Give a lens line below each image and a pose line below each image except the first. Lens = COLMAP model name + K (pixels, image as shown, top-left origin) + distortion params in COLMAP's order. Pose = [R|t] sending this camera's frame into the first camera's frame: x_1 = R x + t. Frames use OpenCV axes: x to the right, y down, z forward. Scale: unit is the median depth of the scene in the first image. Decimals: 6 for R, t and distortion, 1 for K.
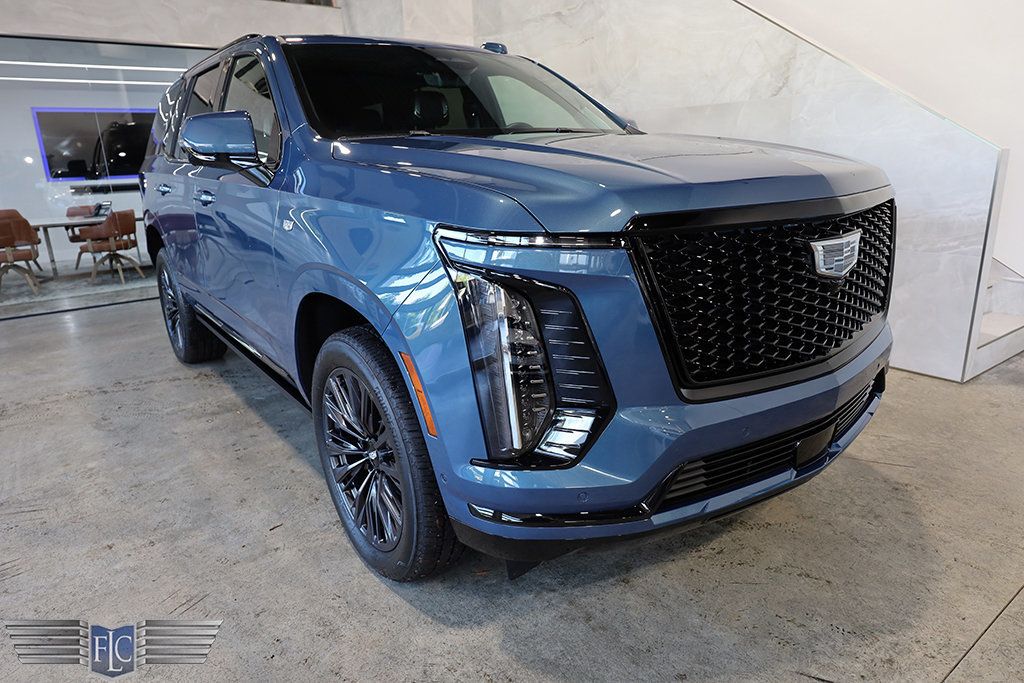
lens RADIAL K [[646.4, 0, 535.7], [0, 646.4, 341.8], [0, 0, 1]] dist [0.004584, -0.000555]
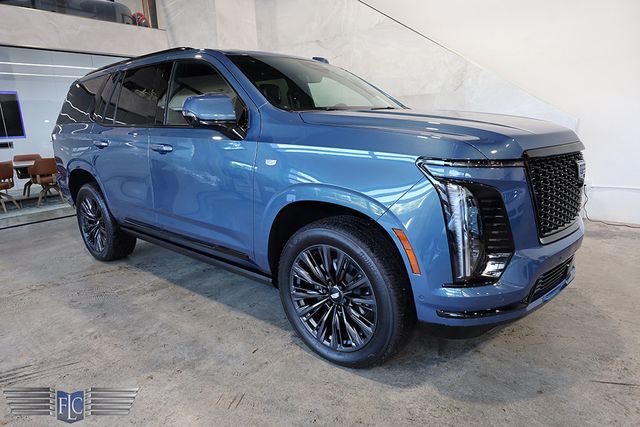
lens RADIAL K [[404.0, 0, 334.8], [0, 404.0, 213.7], [0, 0, 1]] dist [0.004584, -0.000555]
pose [[0.972016, -0.051581, 0.229184, -0.347044], [0.065657, 0.996368, -0.054219, 0.013492], [-0.225555, 0.067749, 0.971872, -0.028442]]
